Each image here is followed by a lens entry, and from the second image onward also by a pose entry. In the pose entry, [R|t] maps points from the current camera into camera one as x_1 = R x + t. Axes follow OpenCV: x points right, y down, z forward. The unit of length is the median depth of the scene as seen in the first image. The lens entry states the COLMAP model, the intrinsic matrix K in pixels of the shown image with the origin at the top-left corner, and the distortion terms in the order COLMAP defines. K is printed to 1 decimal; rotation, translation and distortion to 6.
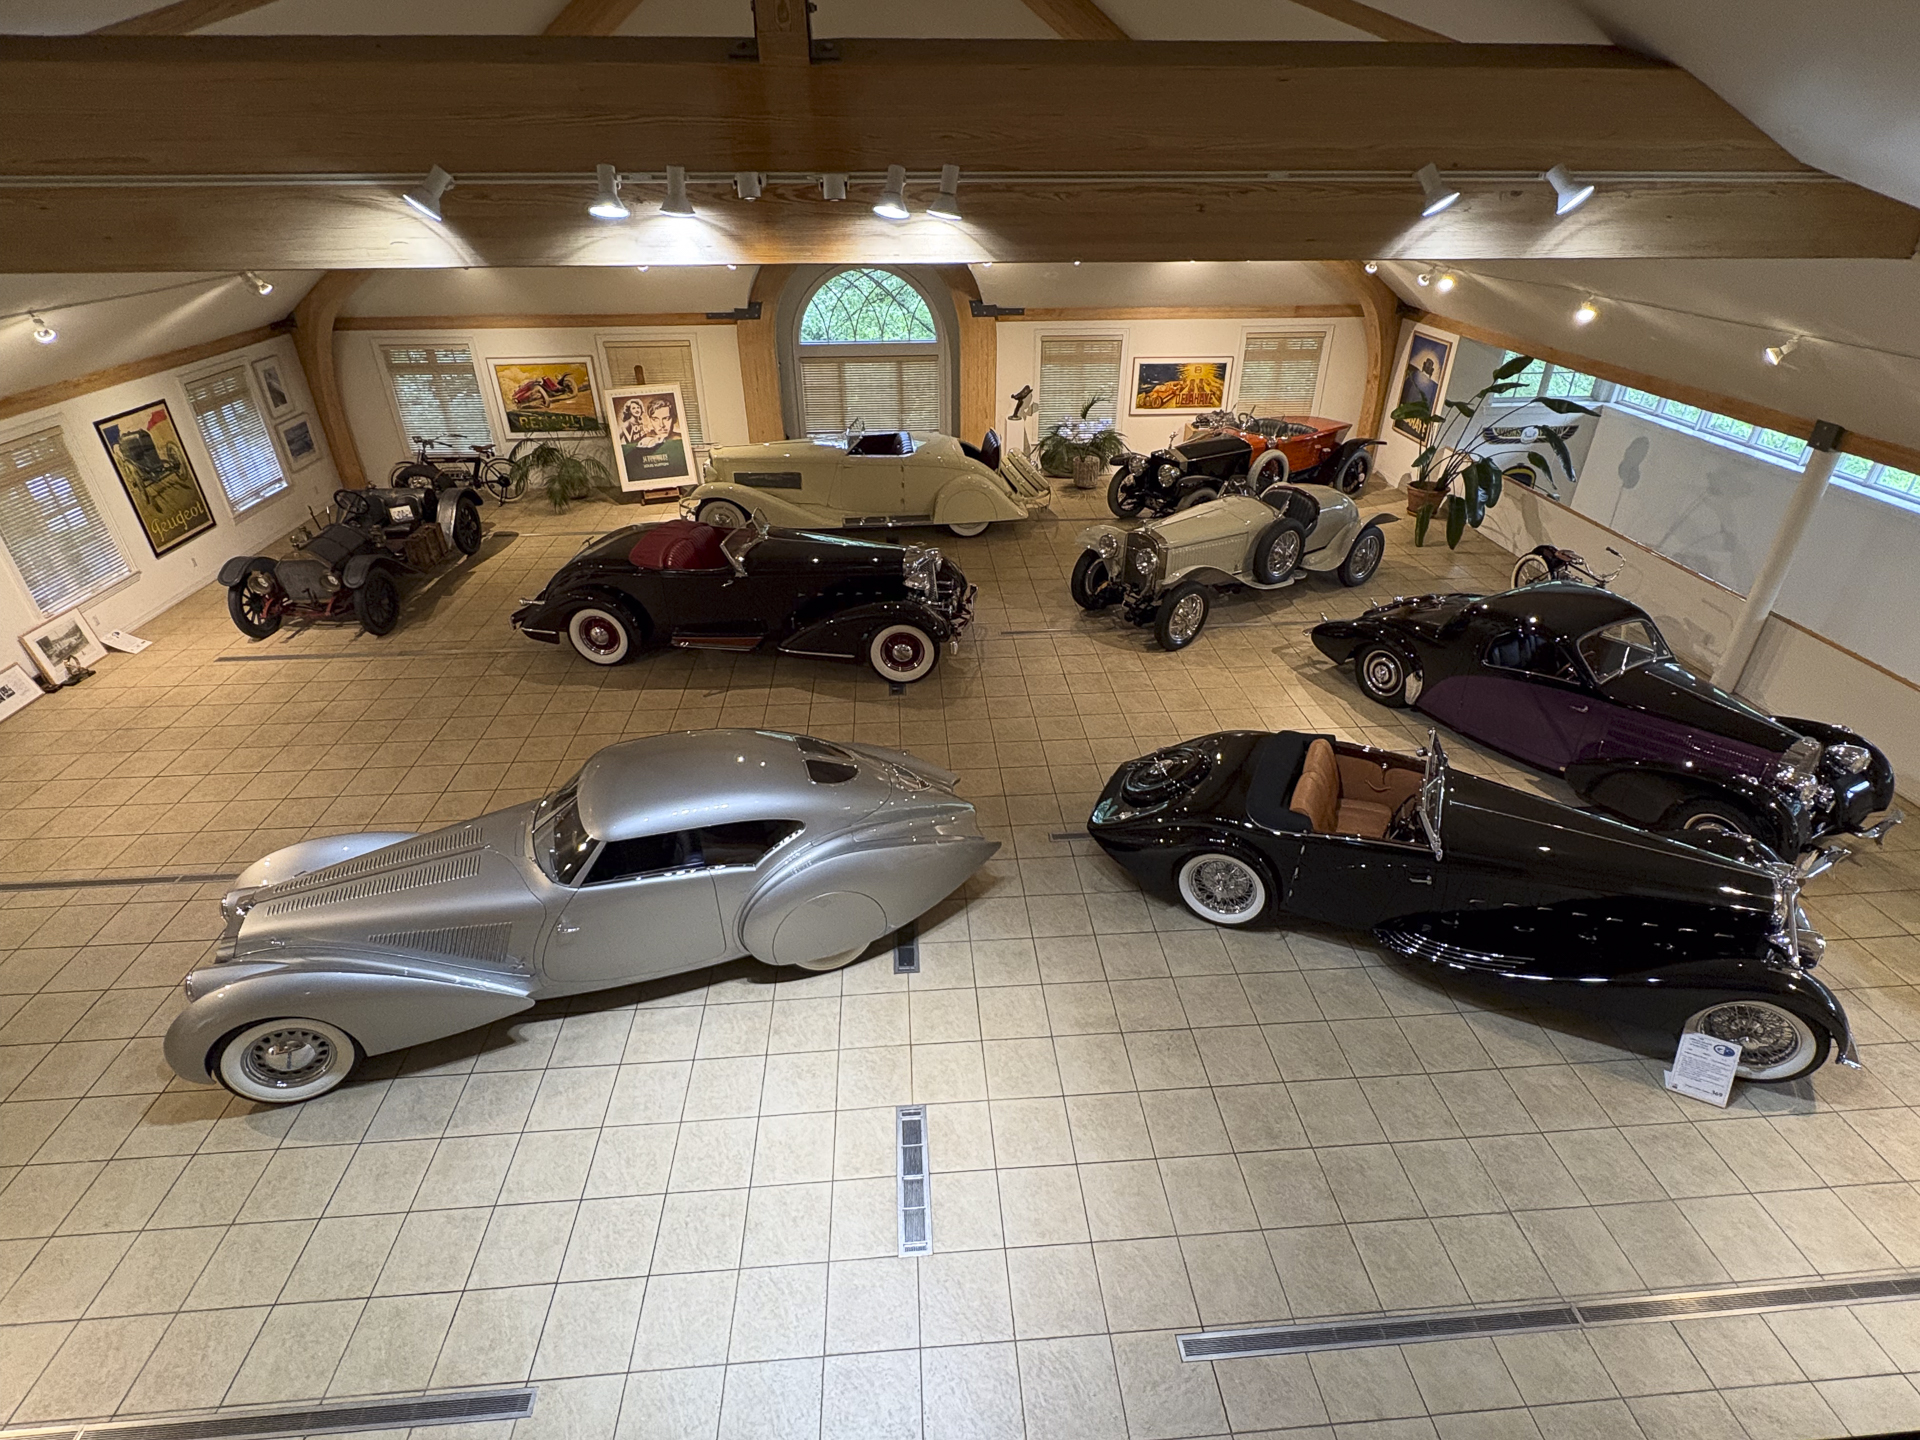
lens RADIAL K [[947.7, 0, 961.2], [0, 947.7, 715.3], [0, 0, 1]] dist [-0.003012, -0.000152]
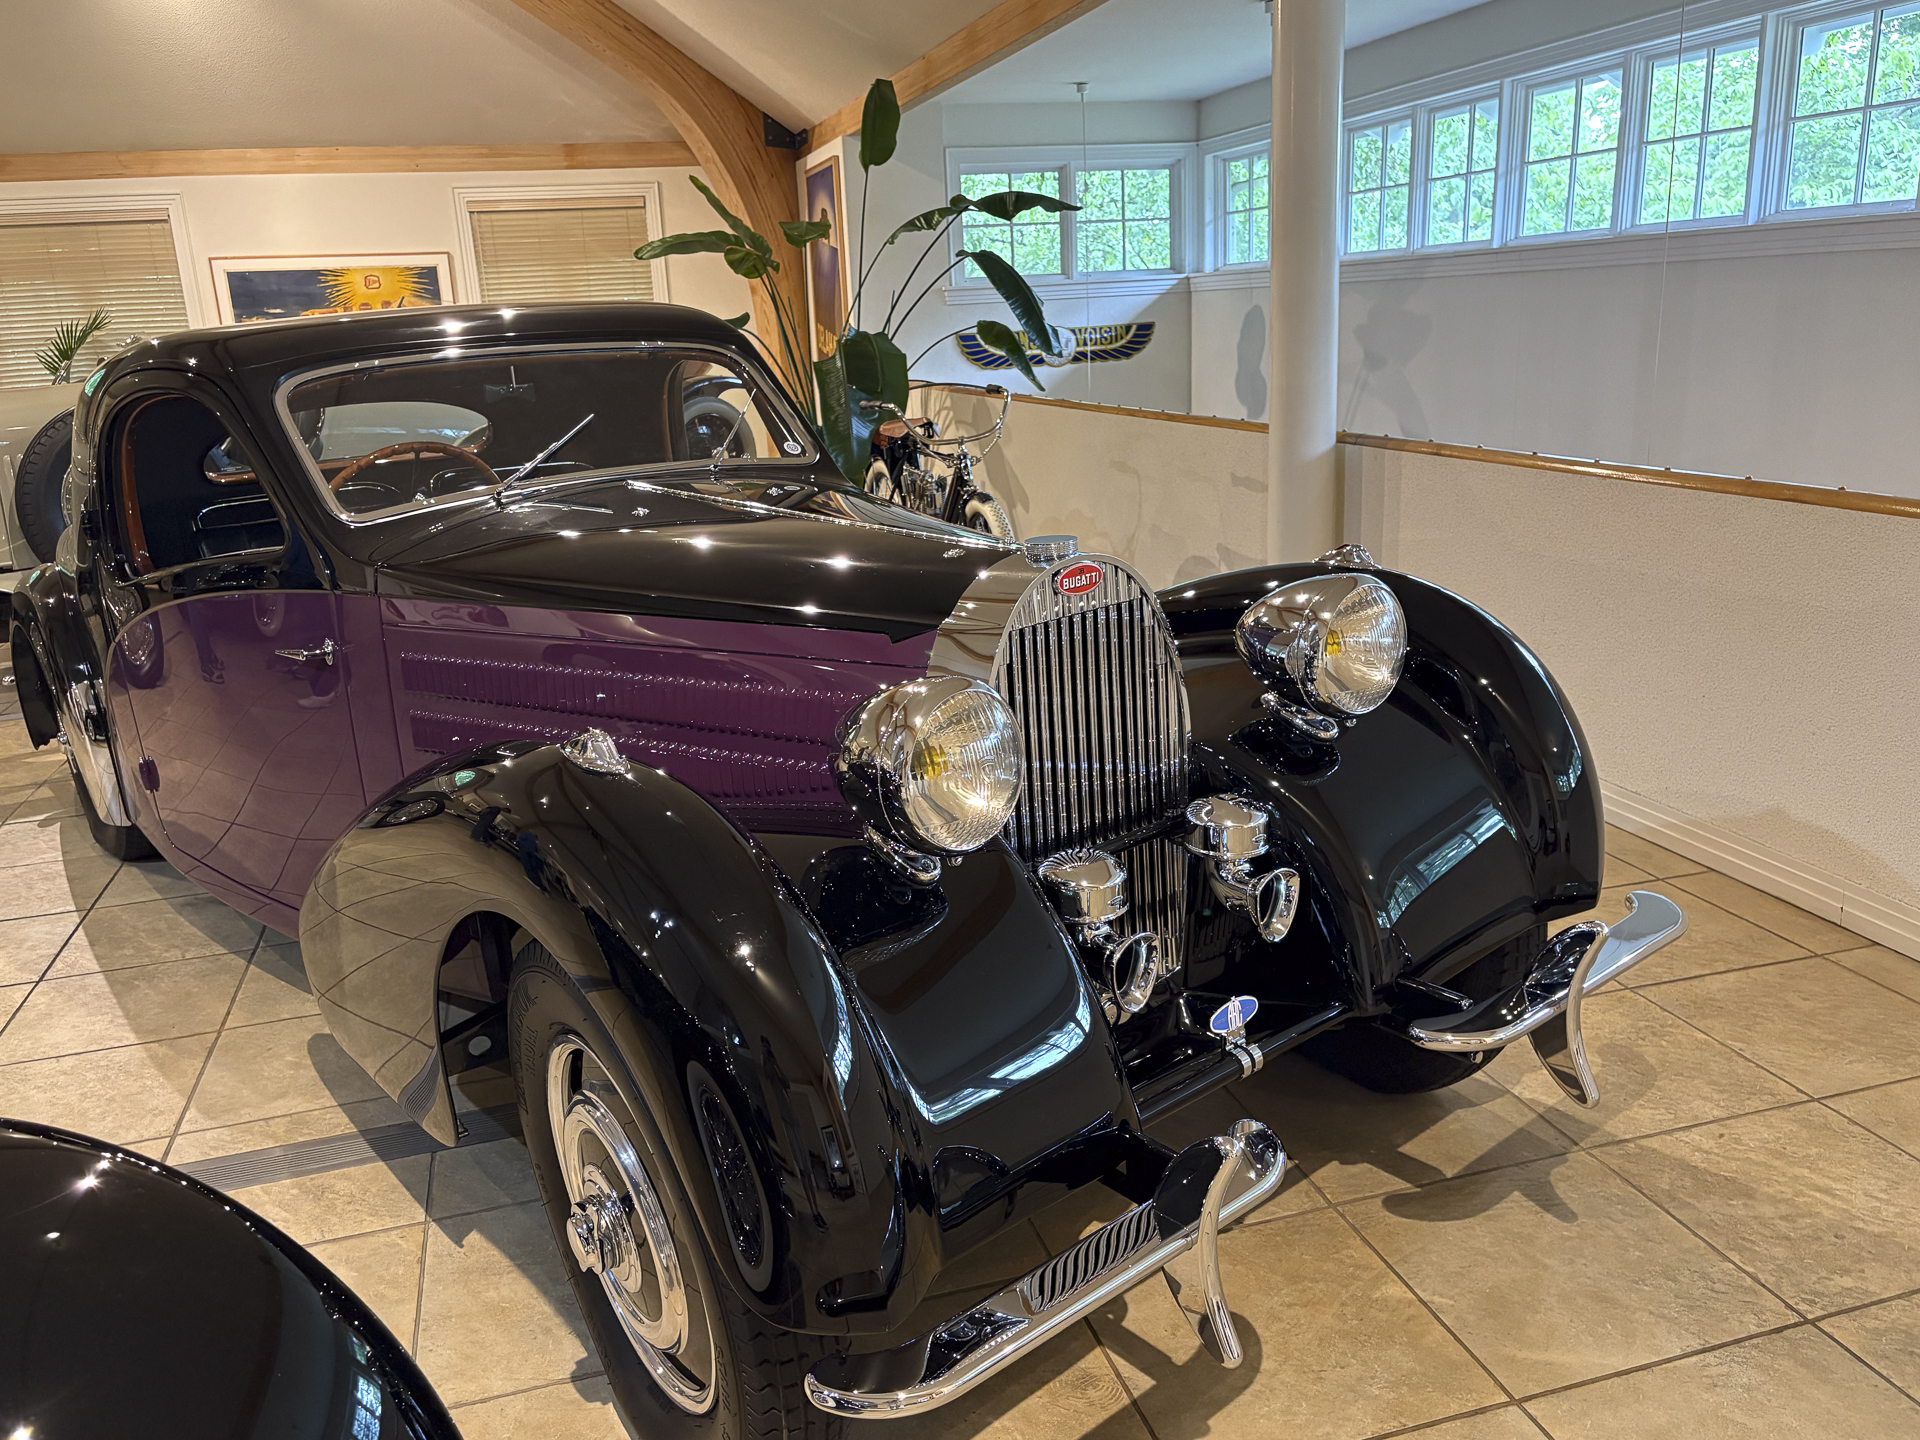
lens RADIAL K [[1501.4, 0, 962.0], [0, 1501.4, 723.2], [0, 0, 1]] dist [0.010428, 0.001139]
pose [[0.977547, -0.094249, 0.188464, 0.387956], [0.141101, 0.957051, -0.253267, 0.061156], [-0.156499, 0.274173, 0.948861, 0.348202]]
